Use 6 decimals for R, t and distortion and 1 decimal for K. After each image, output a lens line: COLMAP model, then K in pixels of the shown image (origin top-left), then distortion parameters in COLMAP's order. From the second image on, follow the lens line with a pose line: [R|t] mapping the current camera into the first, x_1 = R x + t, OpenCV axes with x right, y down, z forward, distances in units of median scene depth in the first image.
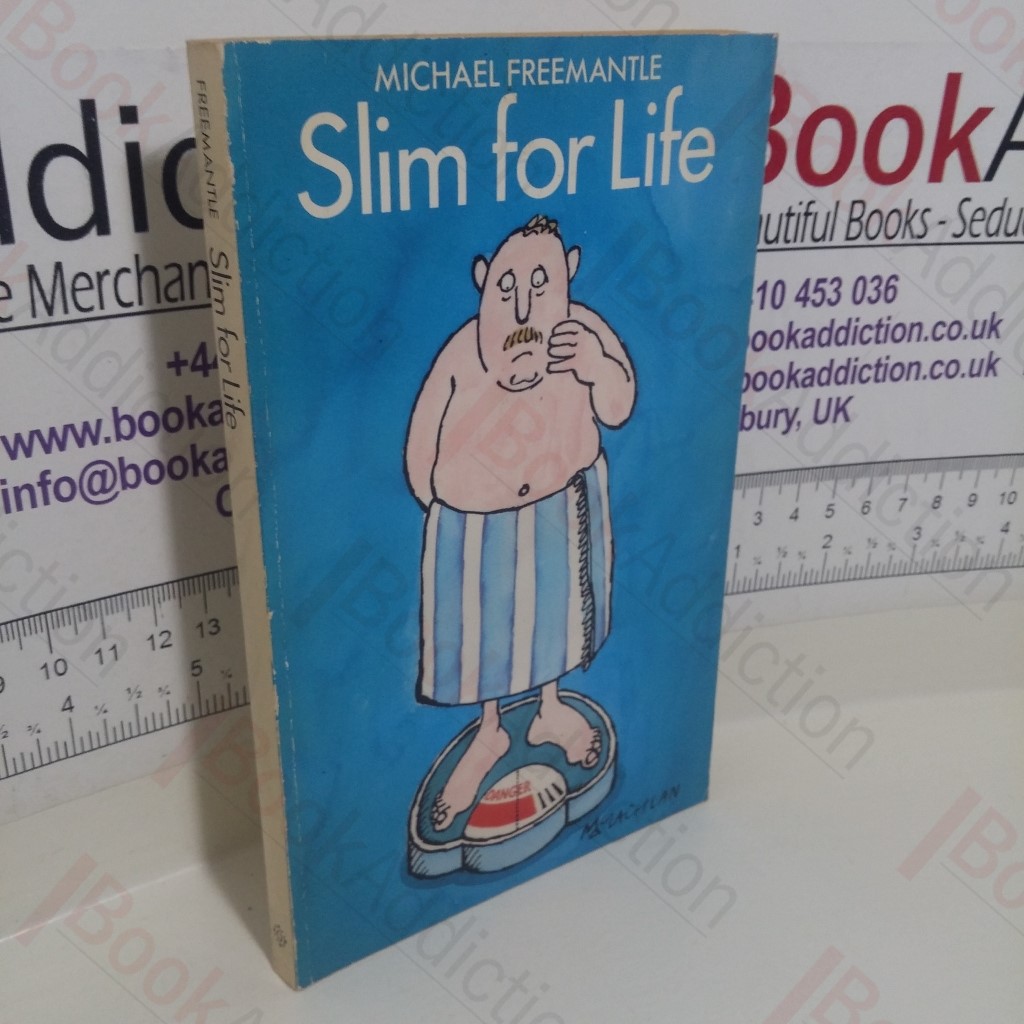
lens RADIAL K [[1100.7, 0, 512.5], [0, 1100.7, 507.1], [0, 0, 1]] dist [-0.006059, 0.000000]
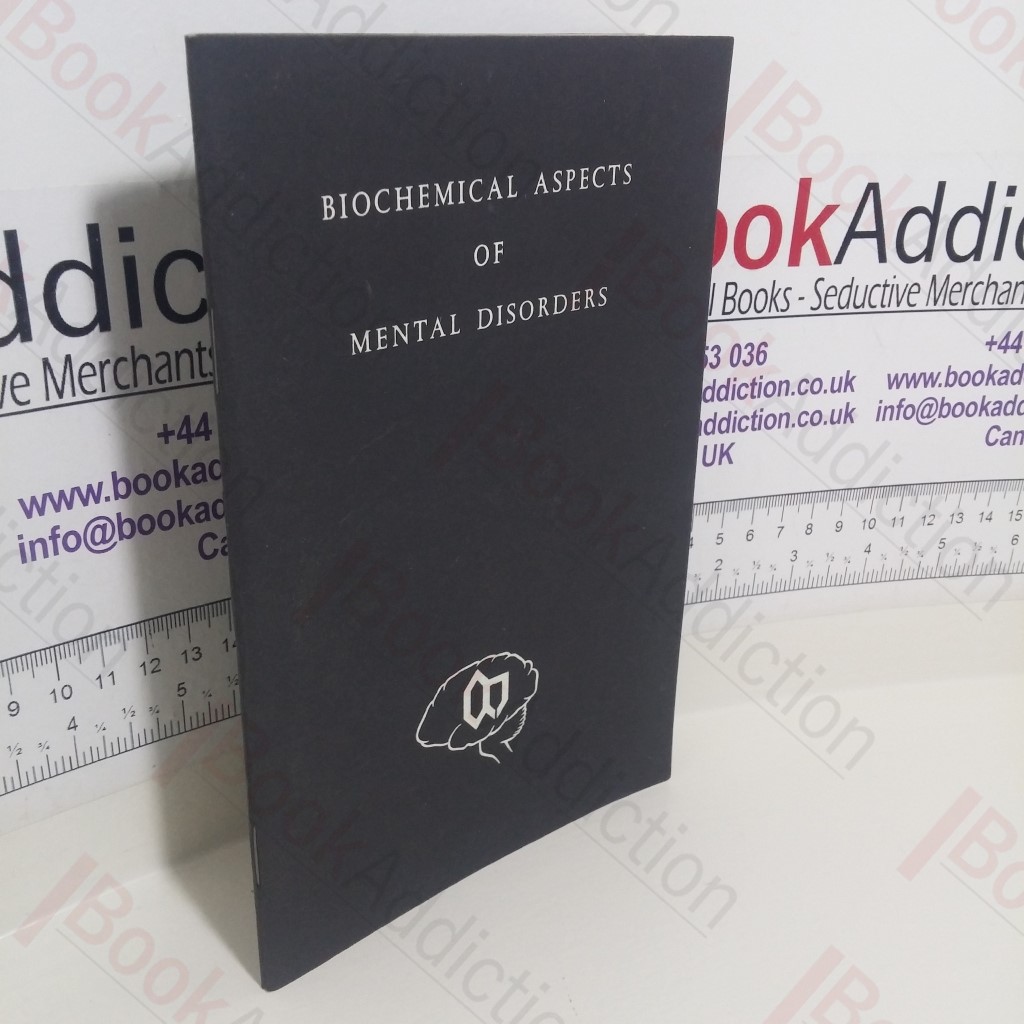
lens RADIAL K [[1100.7, 0, 515.7], [0, 1100.7, 513.0], [0, 0, 1]] dist [-0.006059, 0.000000]
pose [[0.997888, -0.023965, 0.060374, 0.000247], [0.024676, 0.999634, -0.011065, -0.018812], [-0.060087, 0.012532, 0.998114, -0.184360]]
